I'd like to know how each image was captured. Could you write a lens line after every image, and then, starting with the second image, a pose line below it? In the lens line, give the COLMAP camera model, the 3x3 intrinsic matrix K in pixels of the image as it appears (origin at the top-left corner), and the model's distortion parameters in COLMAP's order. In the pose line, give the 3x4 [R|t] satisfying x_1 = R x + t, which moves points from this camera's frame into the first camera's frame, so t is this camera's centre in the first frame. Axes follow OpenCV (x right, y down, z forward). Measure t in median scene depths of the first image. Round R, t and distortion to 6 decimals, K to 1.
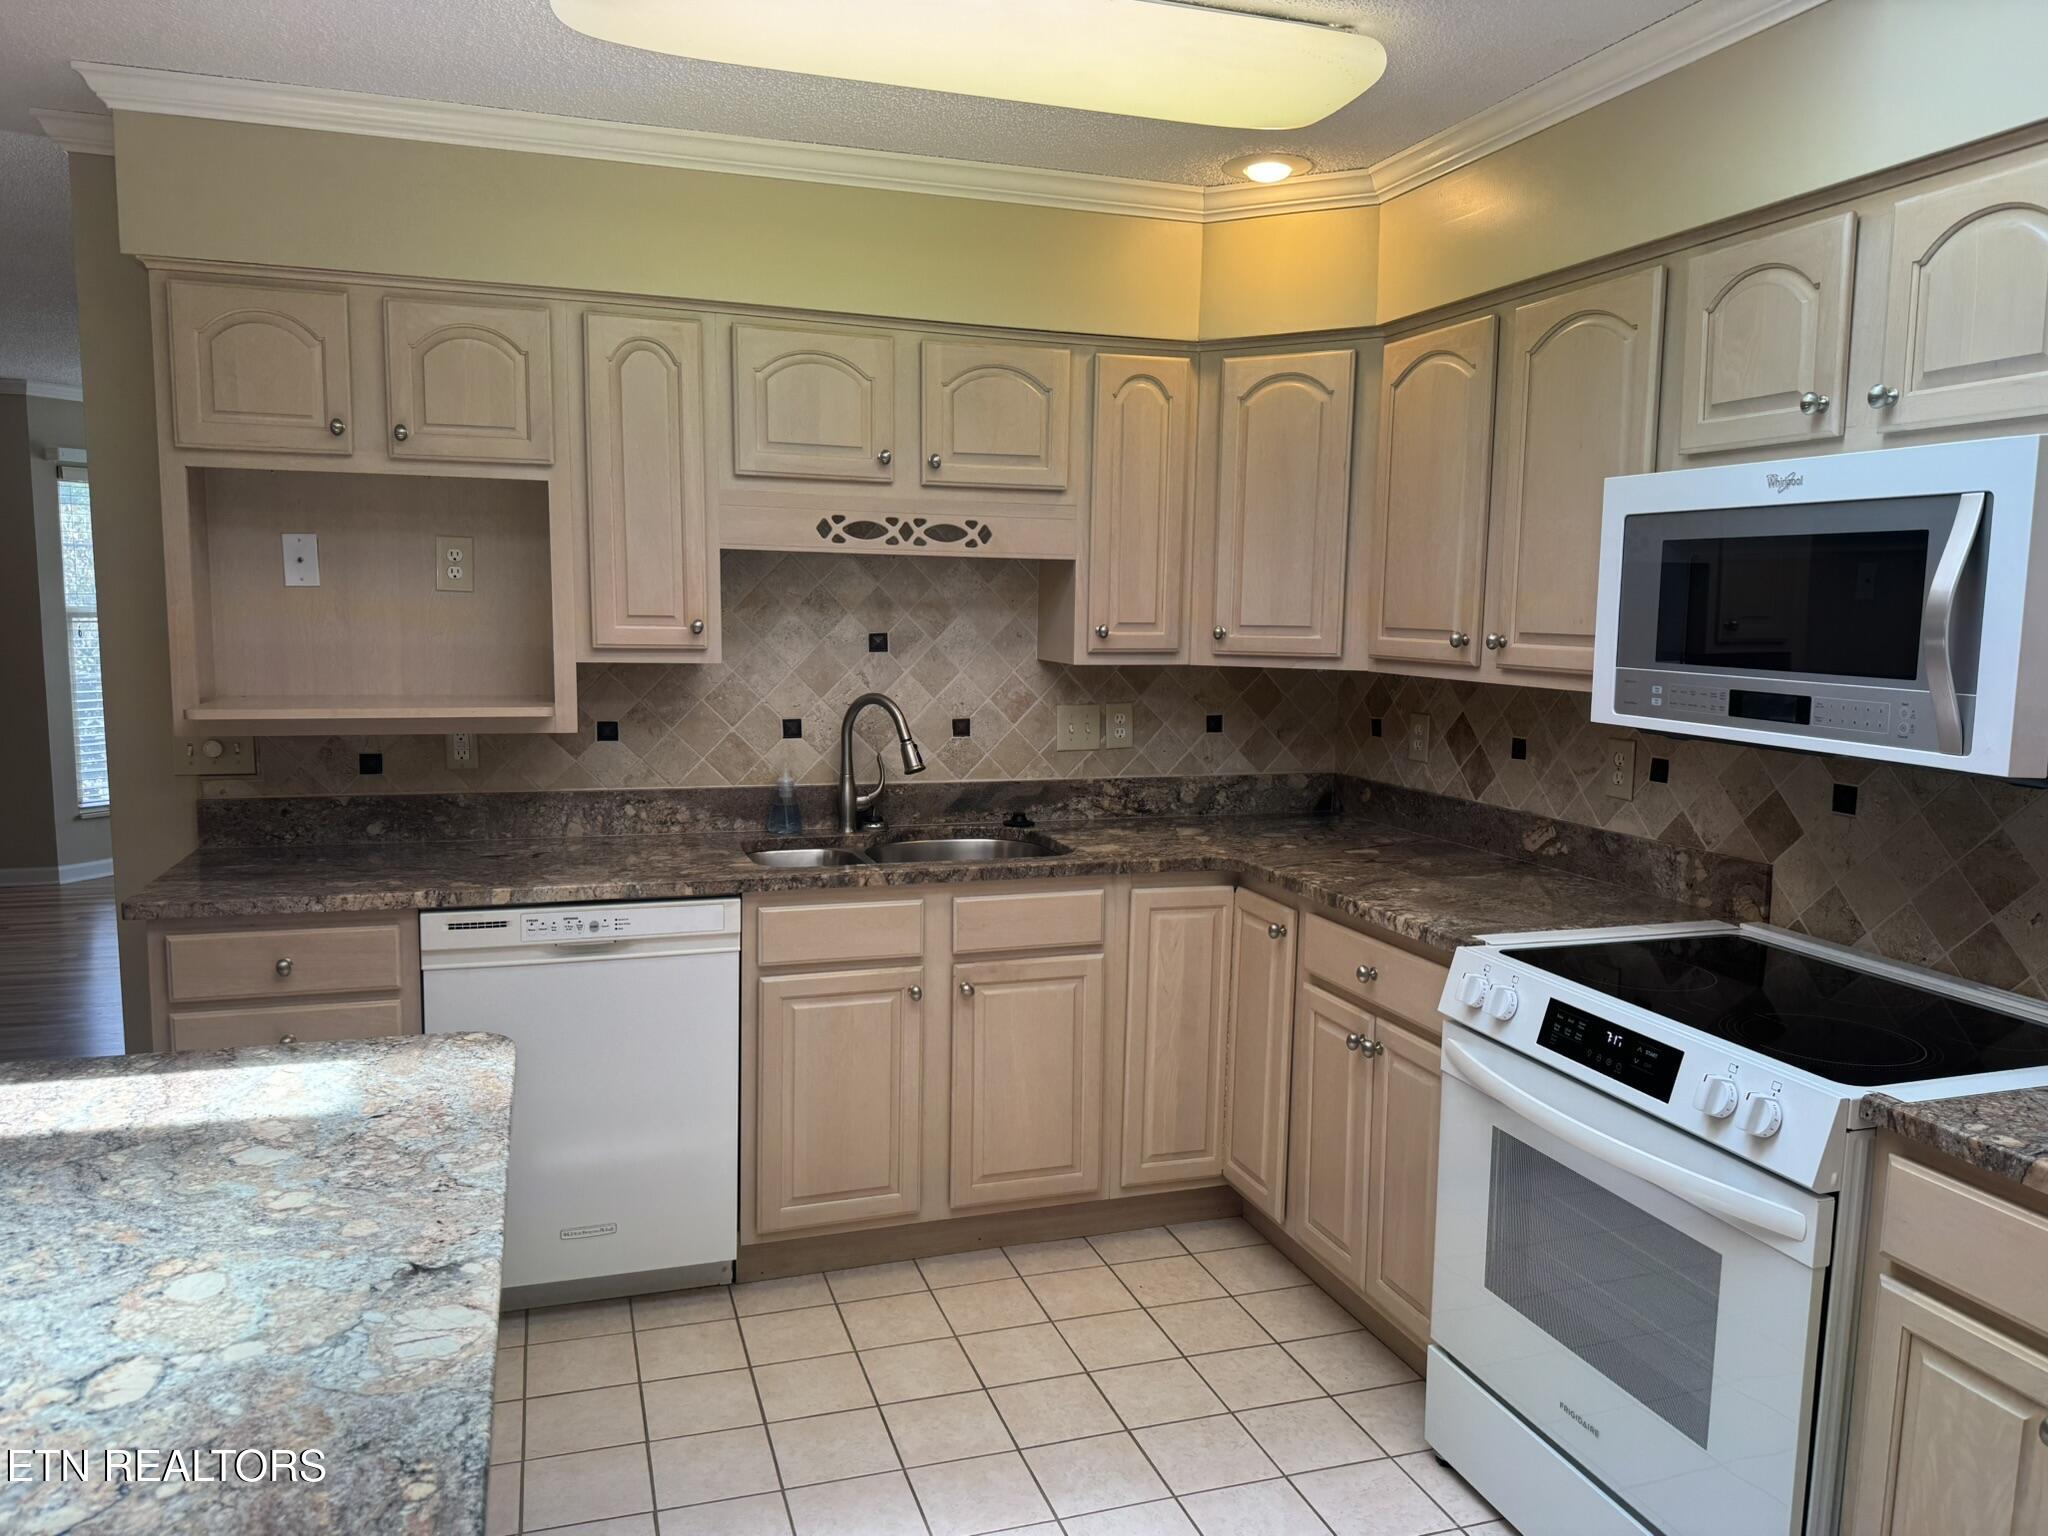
lens RADIAL K [[1421.3, 0, 1019.9], [0, 1421.3, 781.8], [0, 0, 1]] dist [0.135201, -0.209940]
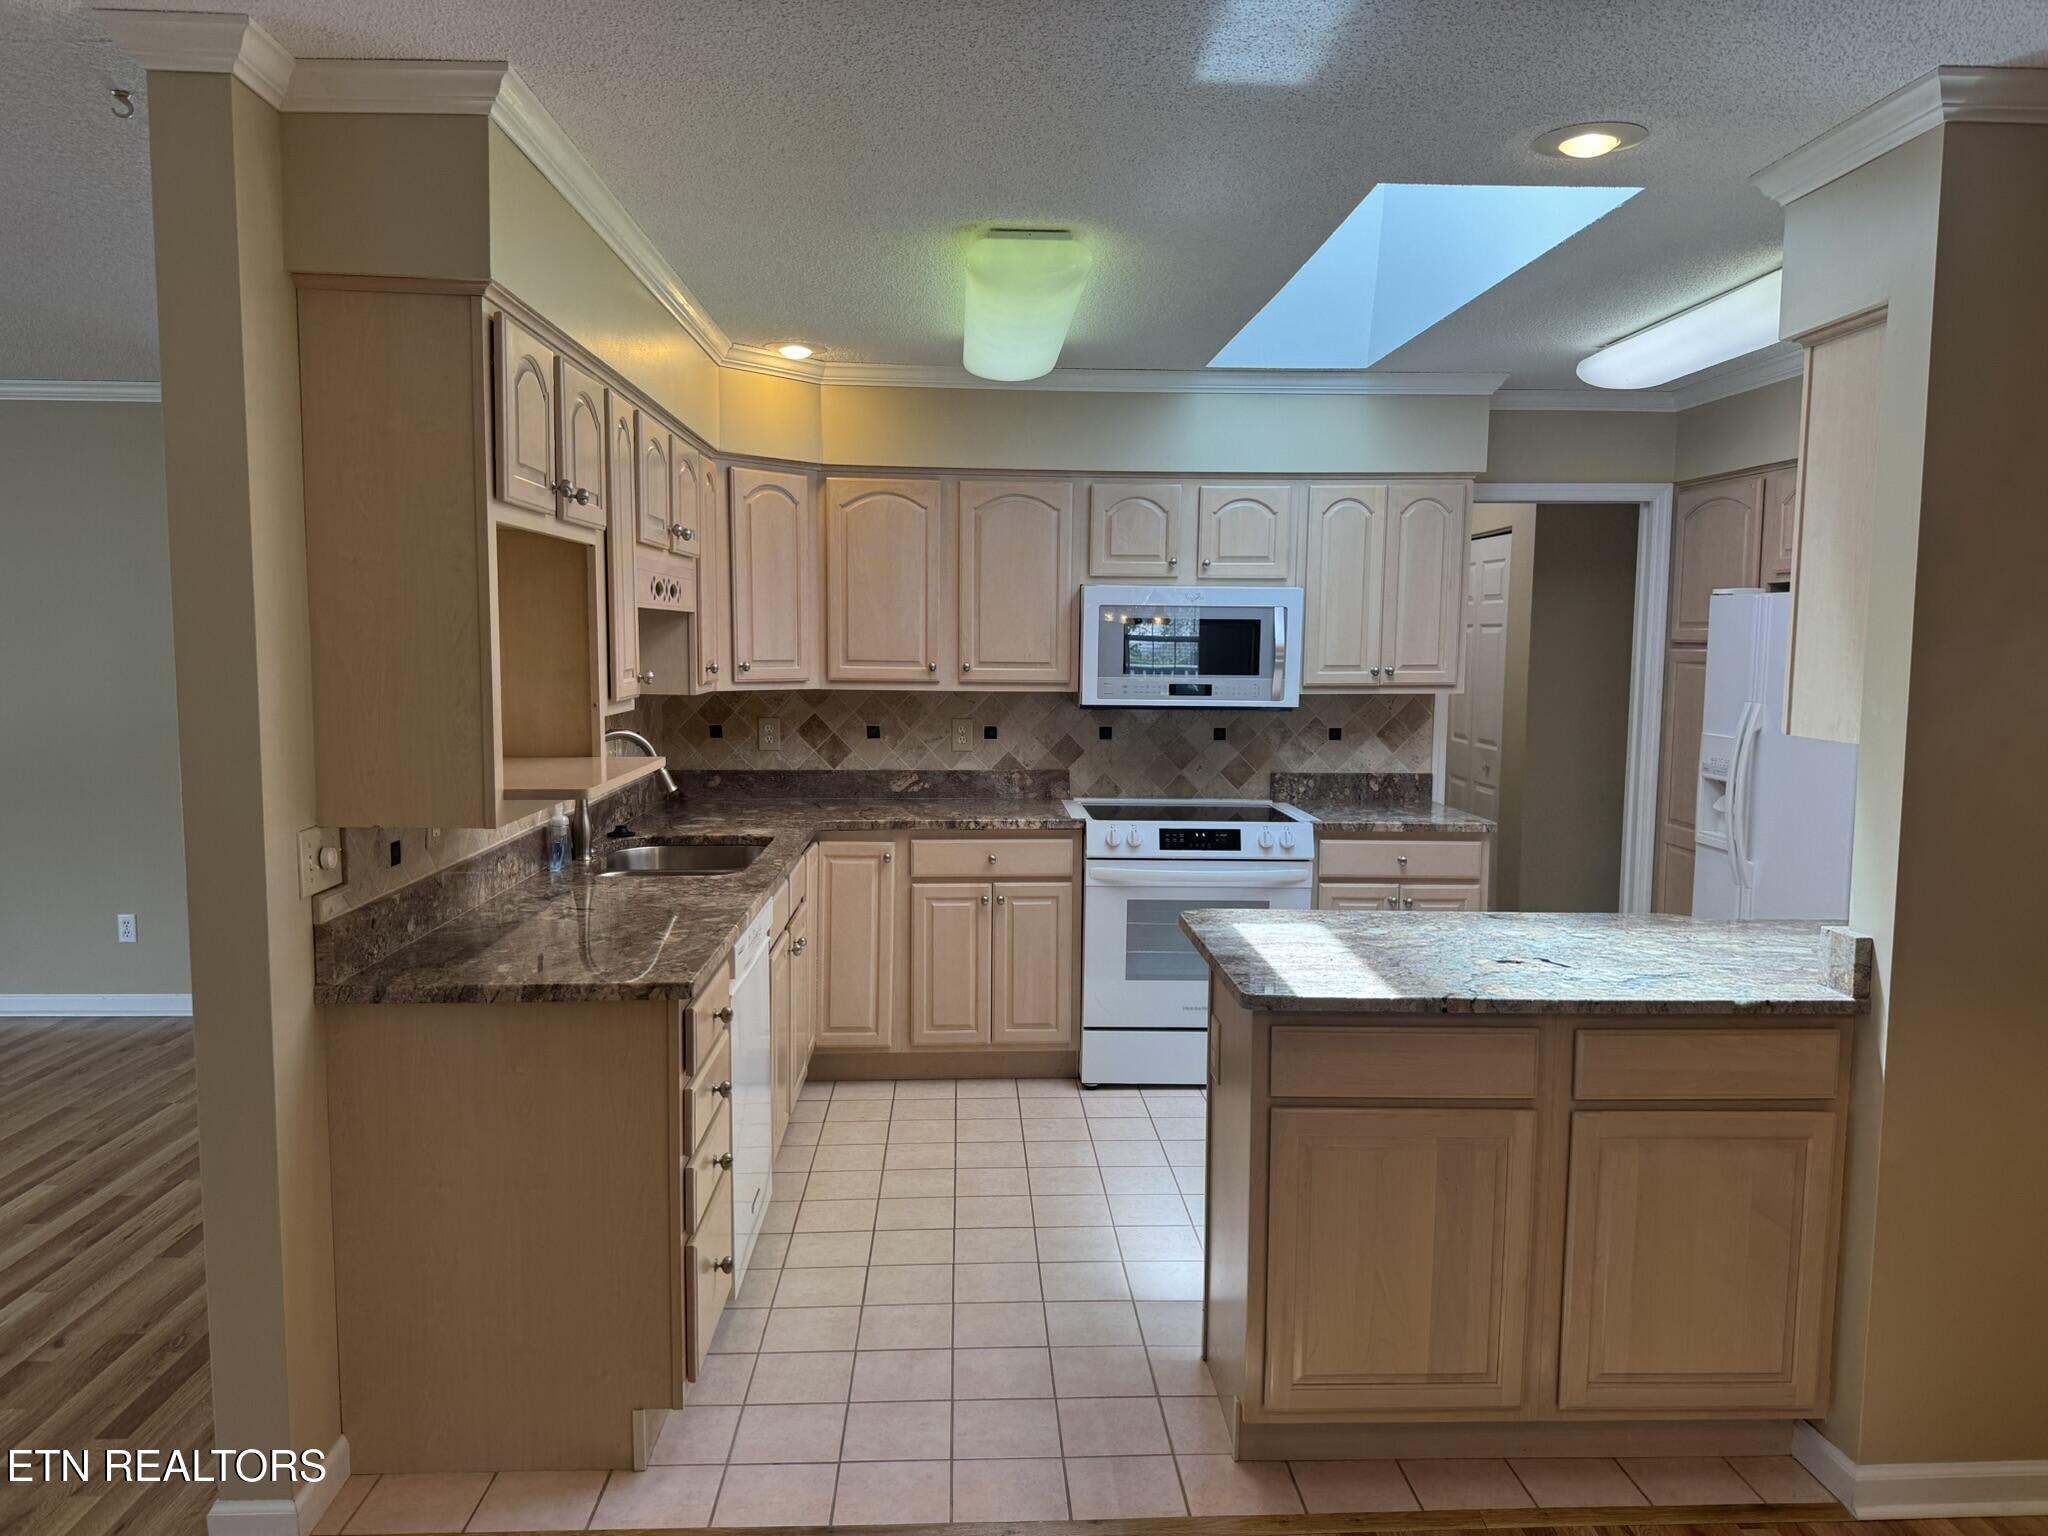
lens RADIAL K [[1415.0, 0, 1023.8], [0, 1415.0, 780.6], [0, 0, 1]] dist [0.105831, -0.167140]
pose [[0.267503, -0.111555, 0.957078, -1.228411], [0.115255, 0.989849, 0.083162, -0.087996], [-0.956639, 0.088062, 0.277644, 0.424377]]
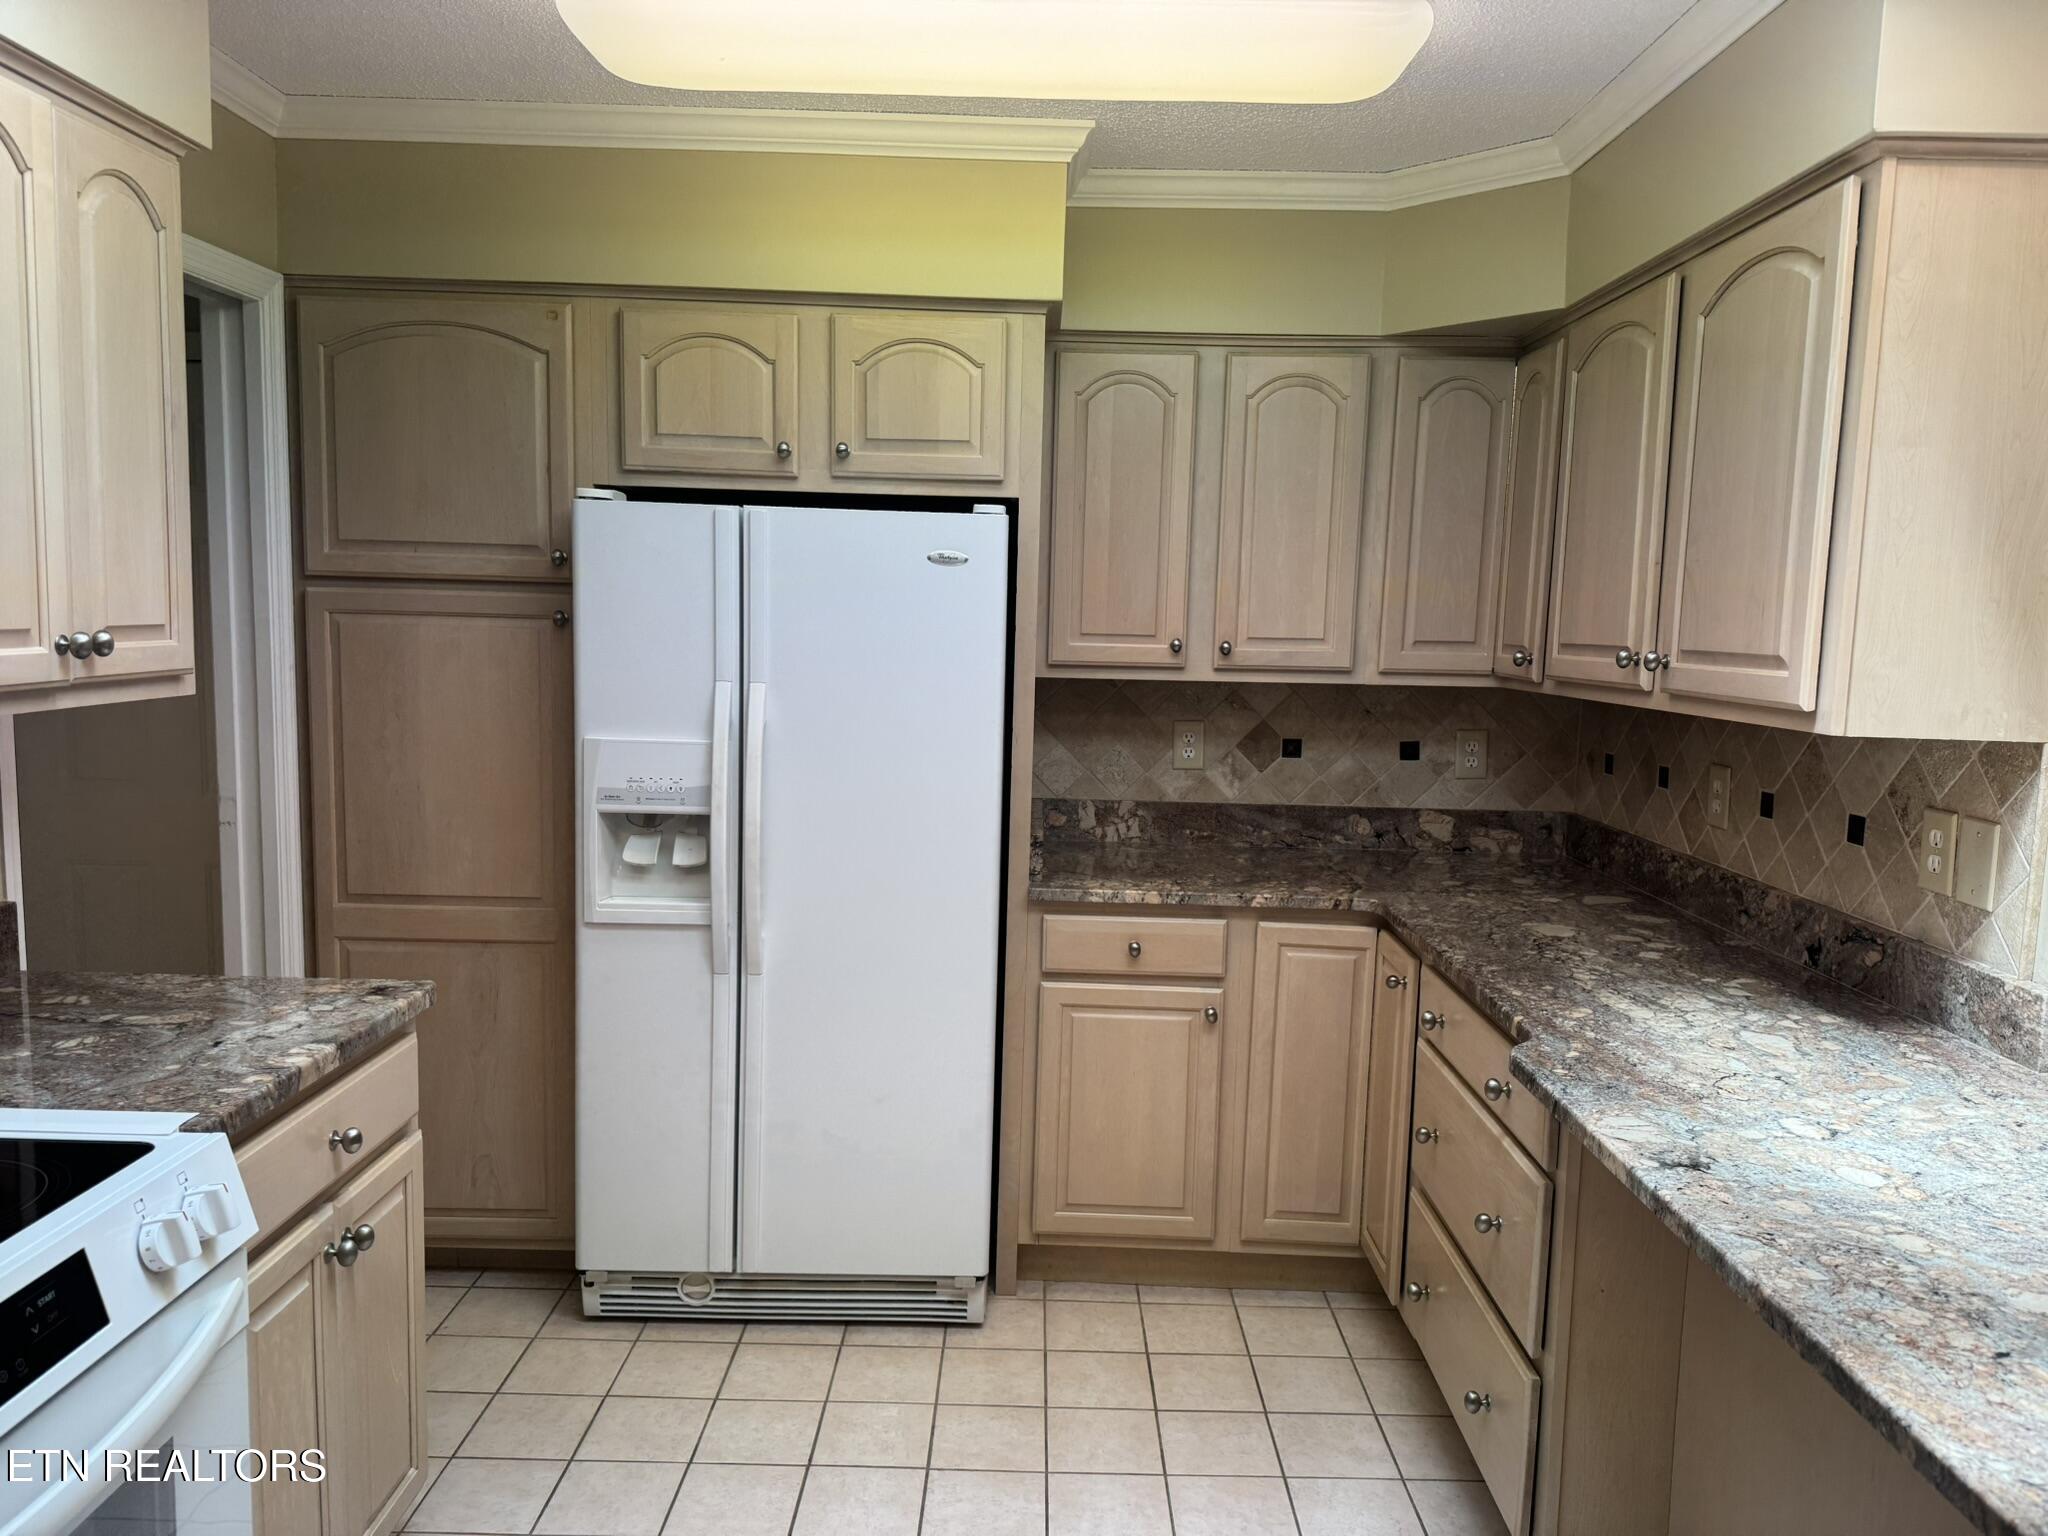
lens RADIAL K [[1428.4, 0, 1033.3], [0, 1428.4, 777.0], [0, 0, 1]] dist [0.079536, -0.103649]
pose [[-0.948856, -0.075403, 0.306572, -0.091692], [-0.000972, 0.971753, 0.235999, -0.115036], [-0.315707, 0.223631, -0.922127, 0.899918]]
